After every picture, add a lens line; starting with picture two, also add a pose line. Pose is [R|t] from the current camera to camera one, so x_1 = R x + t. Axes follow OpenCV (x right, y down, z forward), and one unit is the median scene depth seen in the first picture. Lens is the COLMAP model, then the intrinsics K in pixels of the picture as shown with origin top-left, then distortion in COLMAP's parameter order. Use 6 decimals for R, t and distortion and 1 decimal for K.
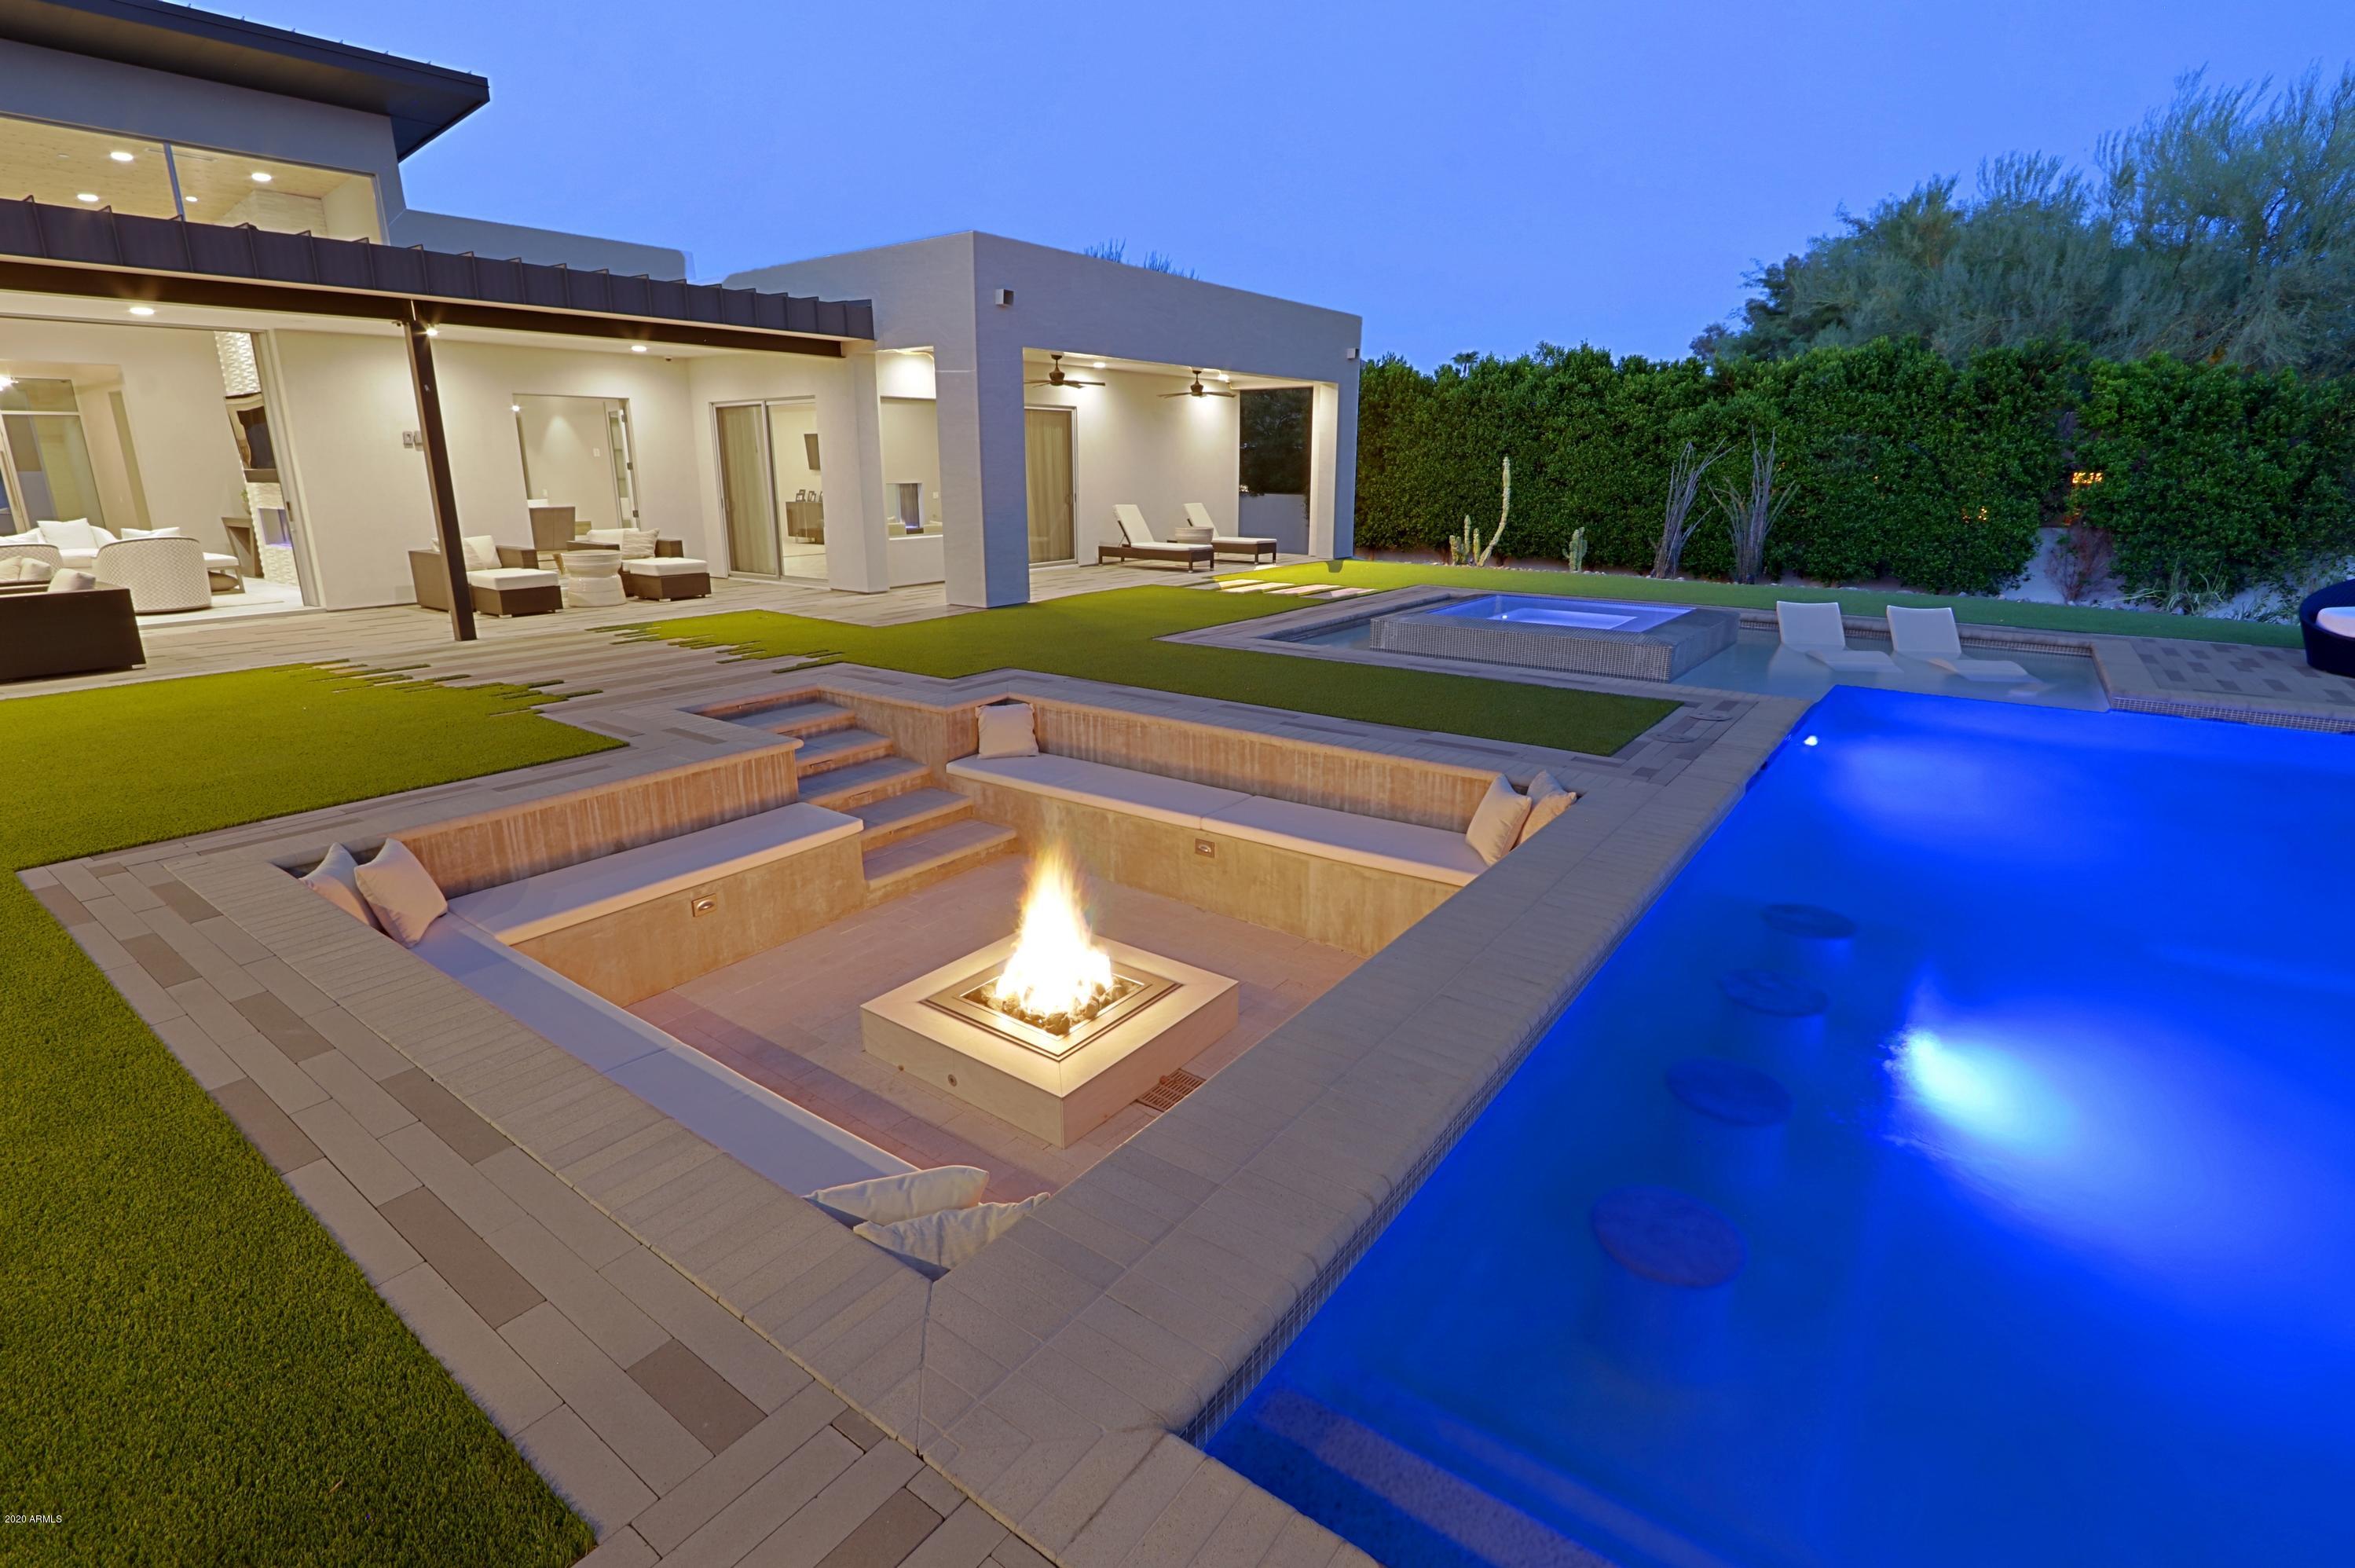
lens RADIAL K [[1108.8, 0, 1183.0], [0, 1108.8, 757.5], [0, 0, 1]] dist [-0.019915, 0.004482]
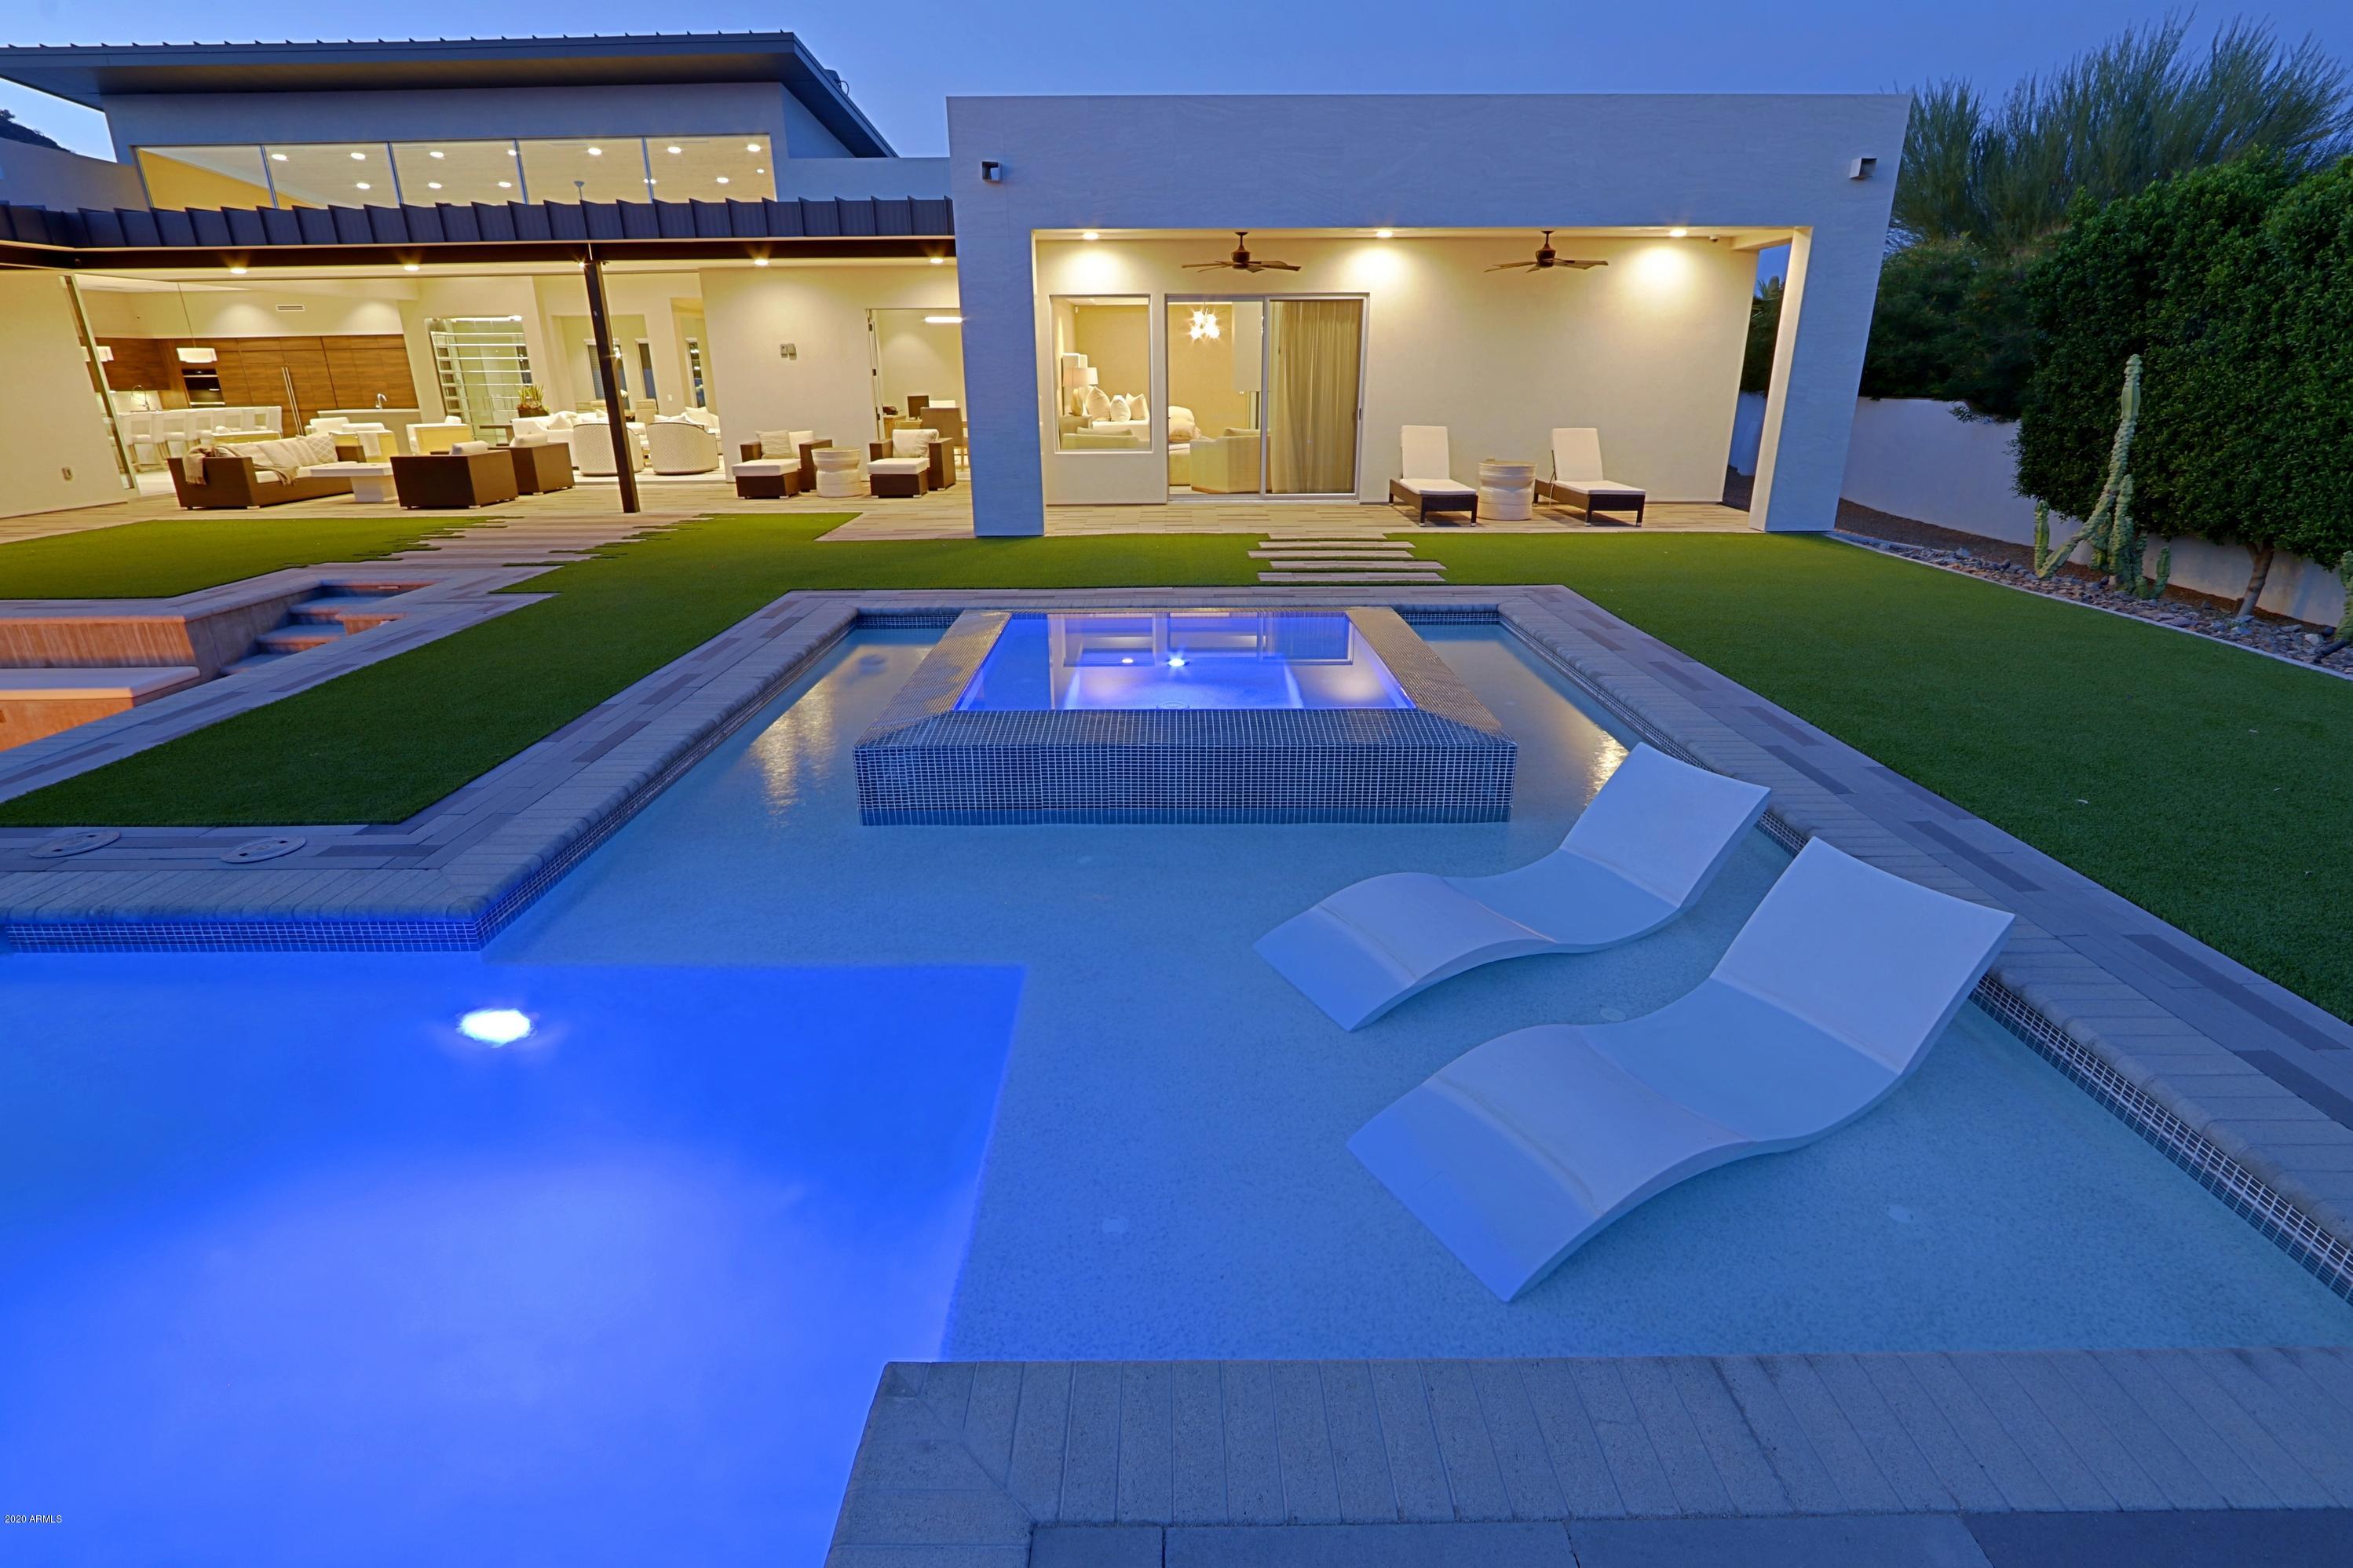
lens RADIAL K [[1107.9, 0, 1176.4], [0, 1107.9, 761.6], [0, 0, 1]] dist [-0.019915, 0.004482]
pose [[0.596665, 0.268077, -0.756390, 0.559632], [-0.200914, 0.962437, 0.182615, -0.133792], [0.776933, 0.043010, 0.628113, 0.491754]]
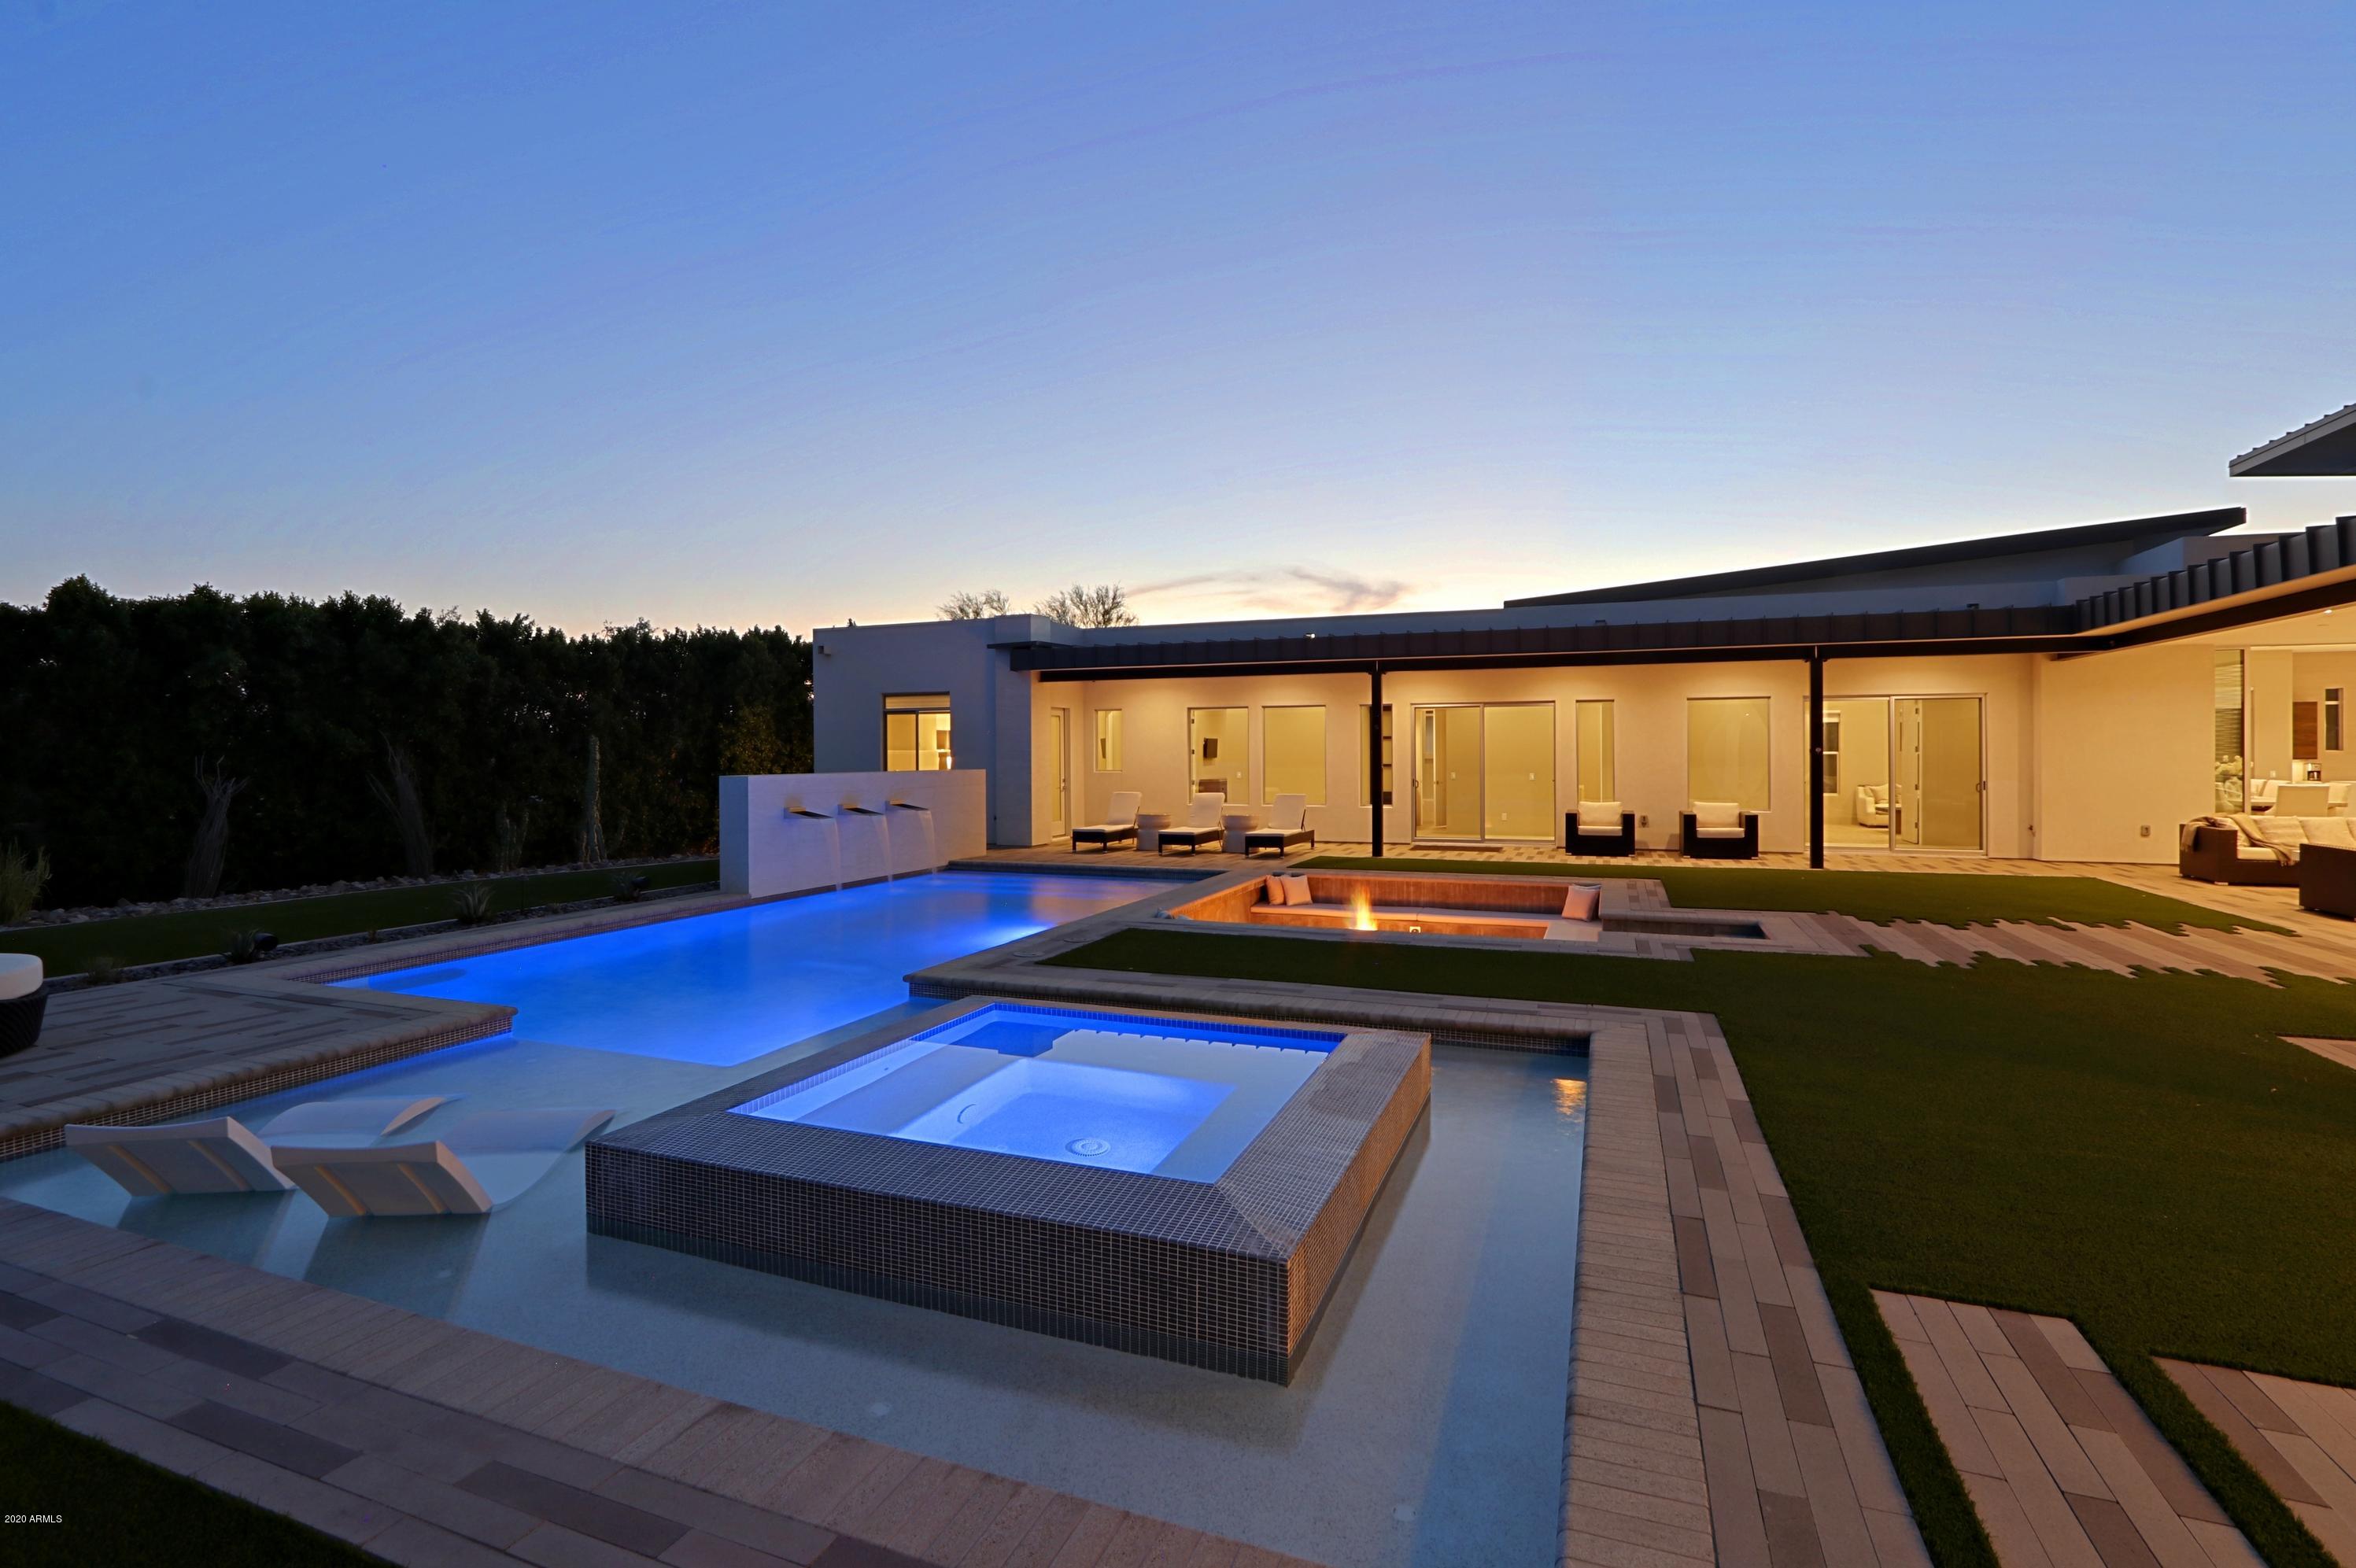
lens RADIAL K [[1109.1, 0, 1164.6], [0, 1109.1, 762.6], [0, 0, 1]] dist [-0.019915, 0.004482]
pose [[-0.968410, 0.007839, -0.249240, 0.307708], [-0.058812, 0.964129, 0.258836, -0.276282], [0.242329, 0.265318, -0.933211, 1.033649]]
